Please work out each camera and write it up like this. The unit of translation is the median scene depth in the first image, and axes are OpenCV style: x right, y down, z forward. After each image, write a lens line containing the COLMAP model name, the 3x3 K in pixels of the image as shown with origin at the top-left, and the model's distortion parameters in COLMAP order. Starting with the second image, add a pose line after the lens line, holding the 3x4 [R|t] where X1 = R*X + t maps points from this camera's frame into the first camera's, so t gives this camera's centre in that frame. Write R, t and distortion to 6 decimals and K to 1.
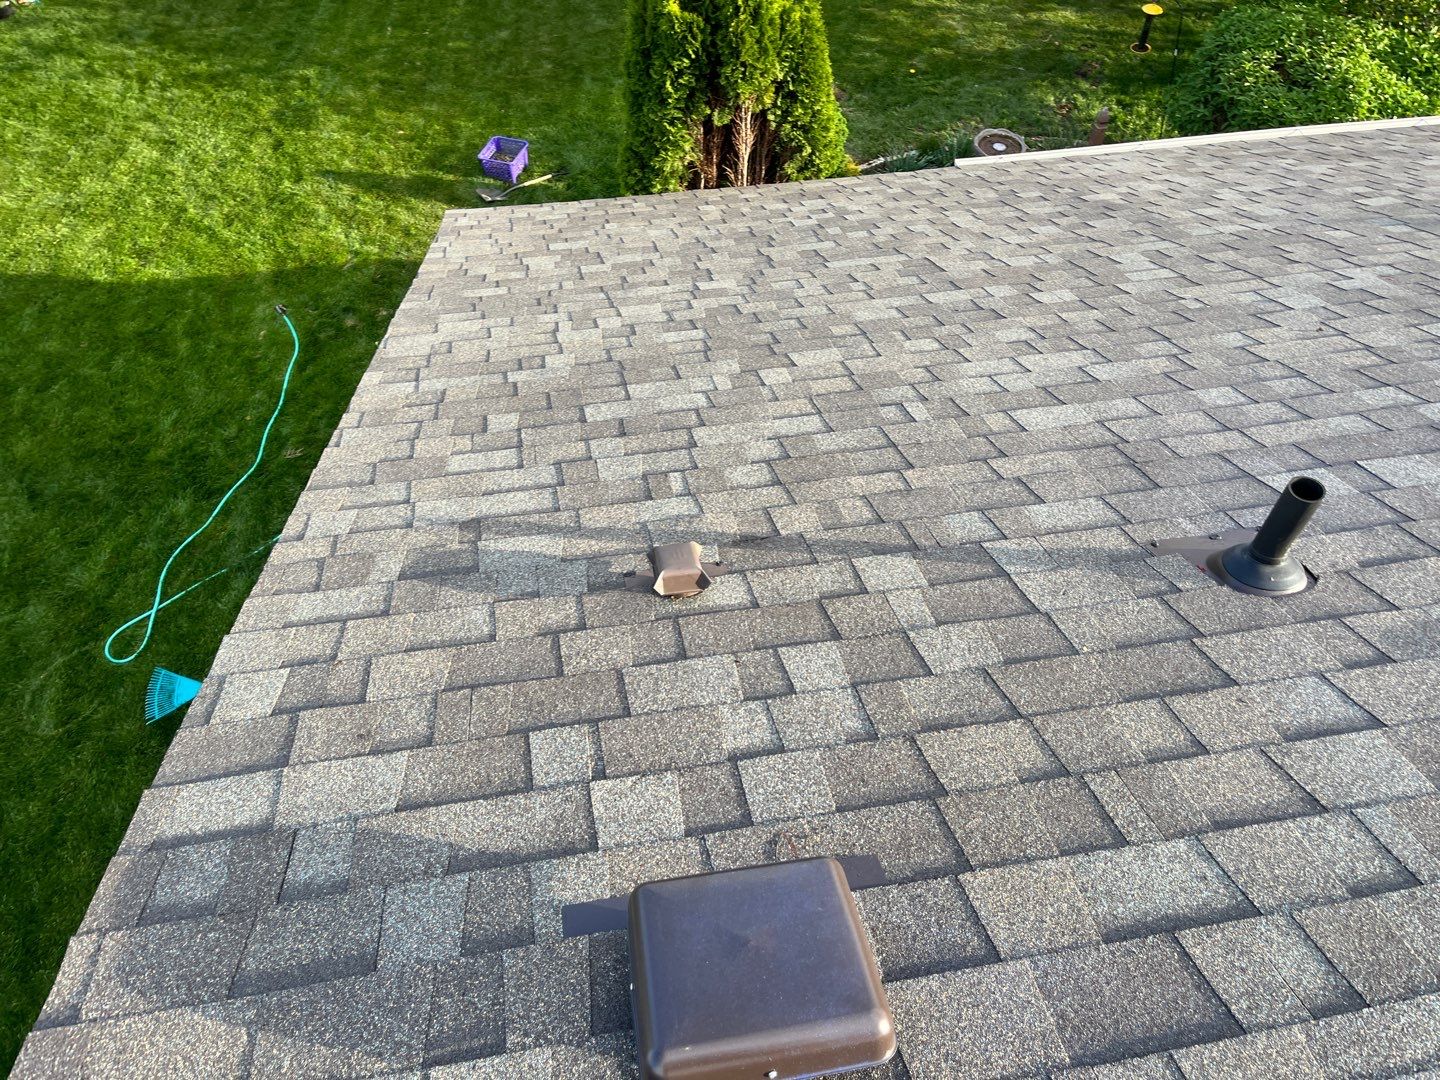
lens RADIAL K [[1073.4, 0, 748.2], [0, 1073.4, 543.0], [0, 0, 1]] dist [0.069559, -0.108927]
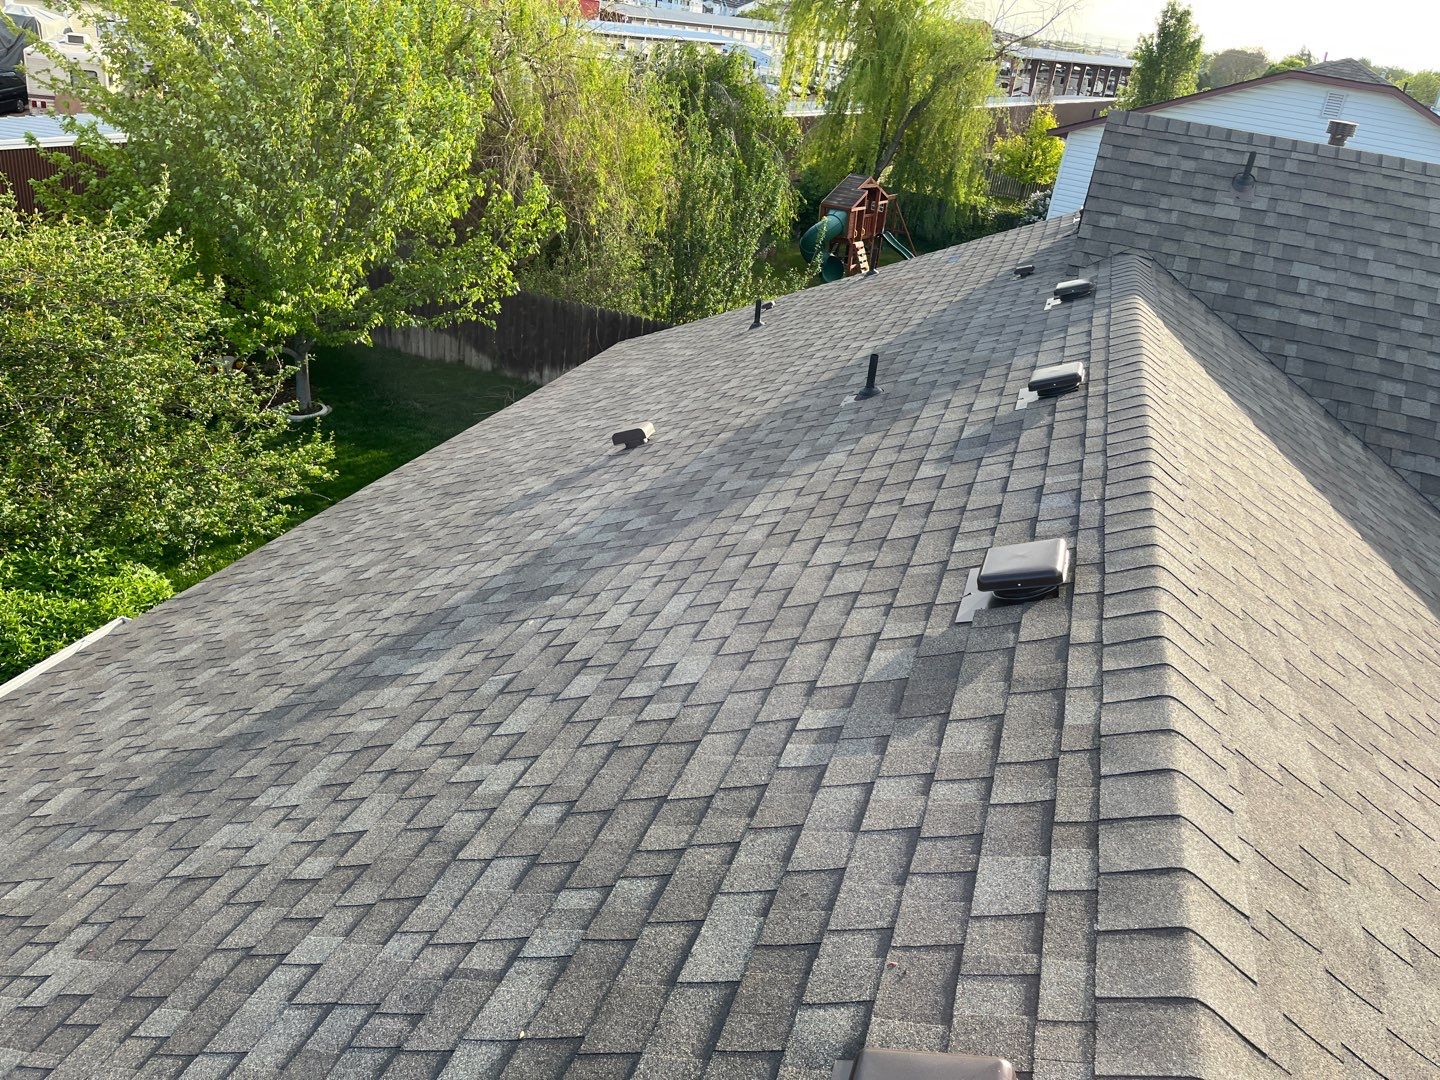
lens RADIAL K [[1091.5, 0, 741.3], [0, 1091.5, 526.5], [0, 0, 1]] dist [0.080039, -0.106357]
pose [[0.461172, -0.340281, 0.819469, 0.236546], [0.623802, 0.781127, -0.026697, -0.156990], [-0.631024, 0.523498, 0.572502, 0.051415]]
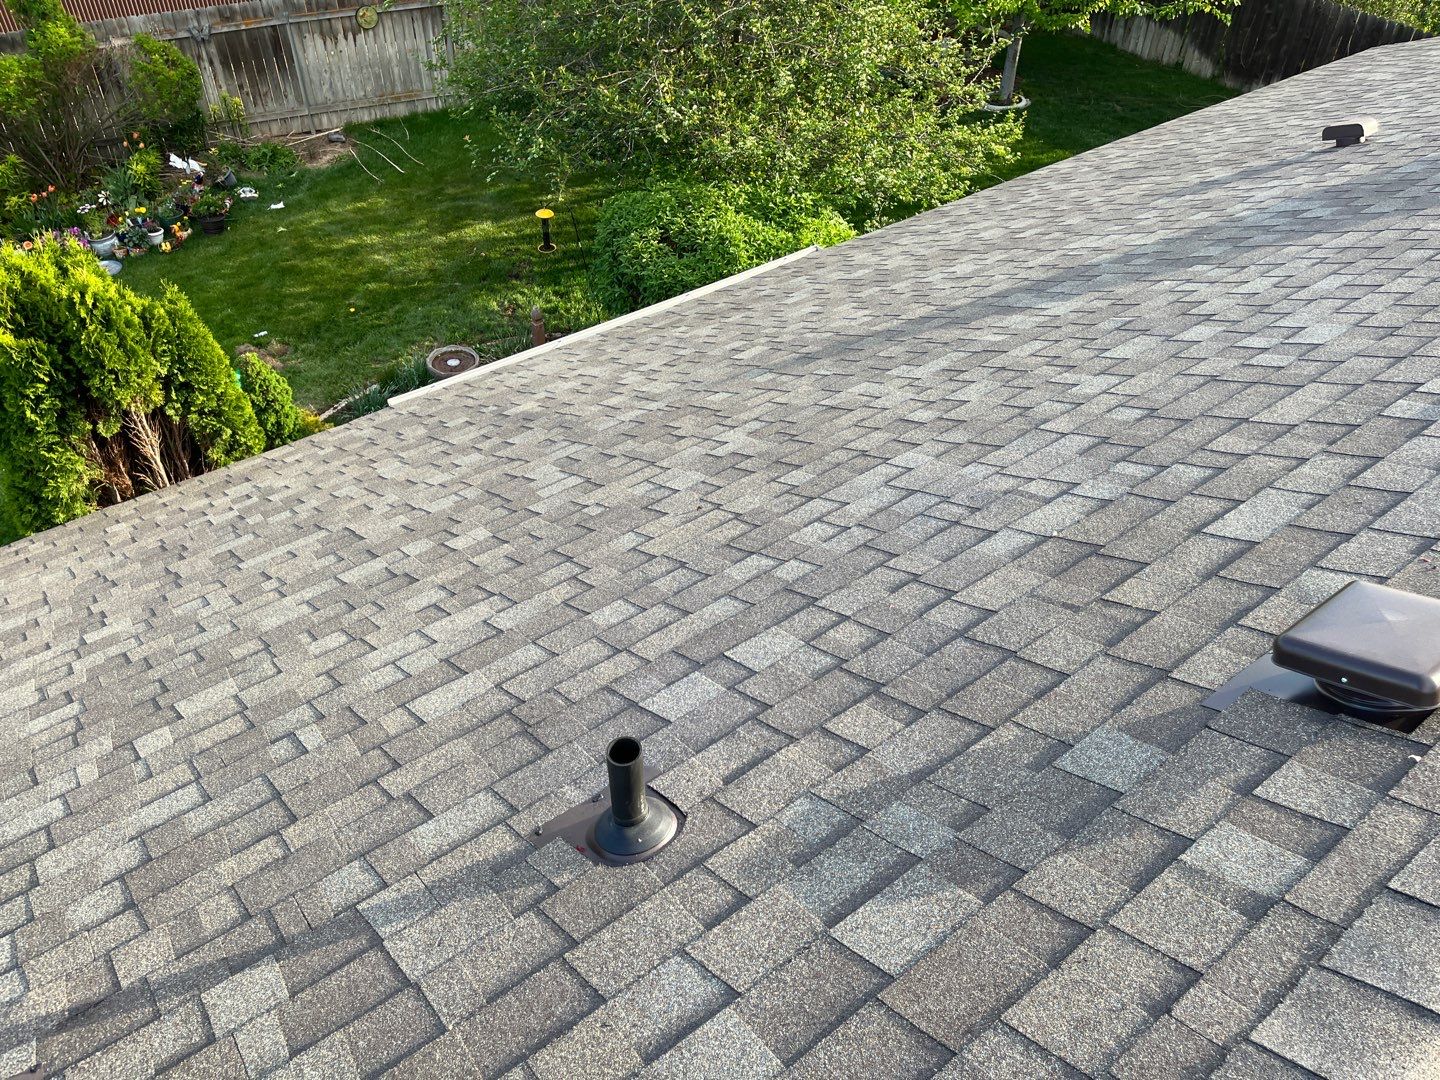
lens RADIAL K [[1093.8, 0, 720.0], [0, 1093.8, 540.0], [0, 0, 1]] dist [0.064218, -0.086740]
pose [[0.888861, -0.306351, 0.340698, 0.146581], [0.359575, 0.927266, -0.104326, -0.041920], [-0.283957, 0.215238, 0.934367, 0.009016]]
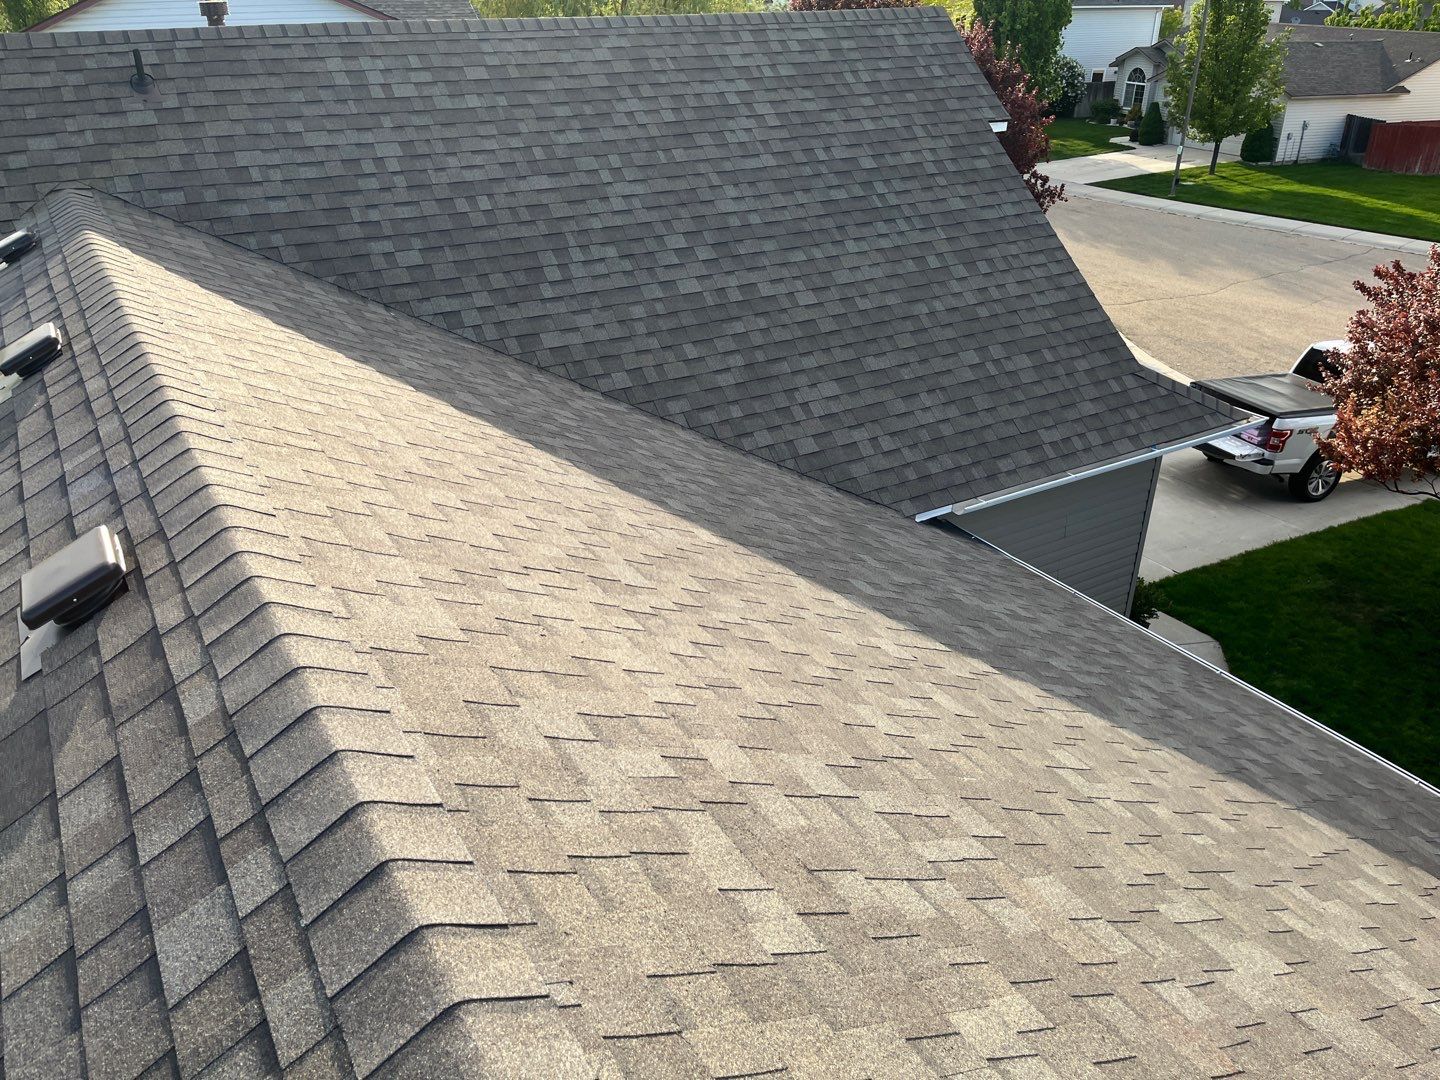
lens RADIAL K [[1091.8, 0, 706.6], [0, 1091.8, 552.4], [0, 0, 1]] dist [0.076051, -0.098013]
pose [[-0.353603, -0.444502, 0.823033, 0.310455], [0.747393, 0.394822, 0.534340, -0.099534], [-0.562467, 0.804073, 0.192608, 0.042033]]
